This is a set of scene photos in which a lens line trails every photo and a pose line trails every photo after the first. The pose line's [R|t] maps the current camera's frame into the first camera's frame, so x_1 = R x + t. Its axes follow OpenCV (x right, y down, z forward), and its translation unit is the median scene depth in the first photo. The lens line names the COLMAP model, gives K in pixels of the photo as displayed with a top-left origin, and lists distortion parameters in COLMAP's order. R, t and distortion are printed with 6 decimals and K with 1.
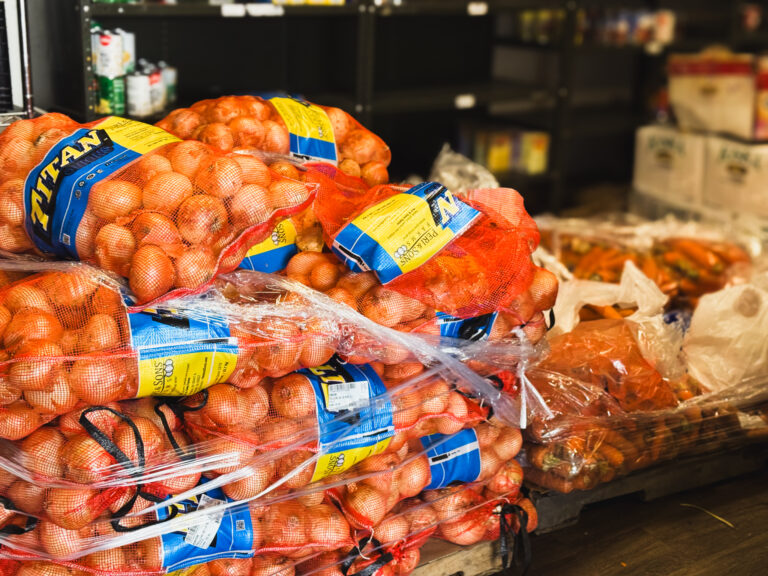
lens RADIAL K [[1071.9, 0, 384.0], [0, 1071.9, 288.0], [0, 0, 1]] dist [0.088242, -0.025919]
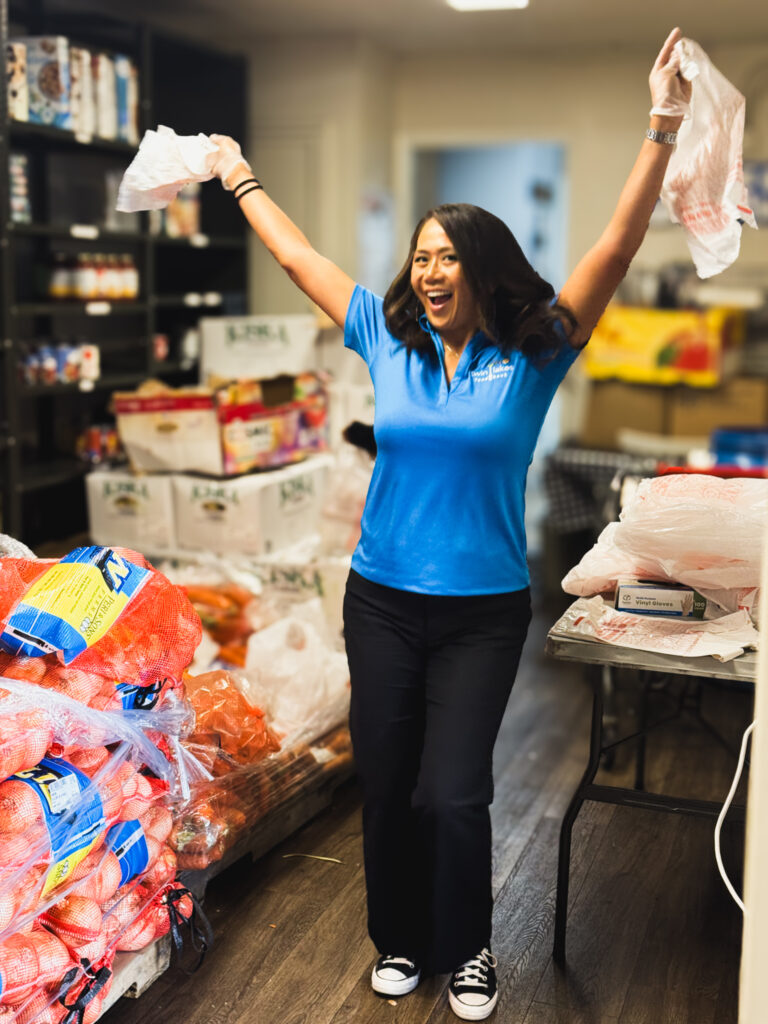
lens RADIAL K [[1429.3, 0, 384.0], [0, 1429.3, 512.0], [0, 0, 1]] dist [0.088242, -0.025919]
pose [[0.799526, -0.115510, 0.589420, -0.426214], [0.184238, 0.981191, -0.057626, -0.009128], [-0.571678, 0.154667, 0.805769, -0.129330]]
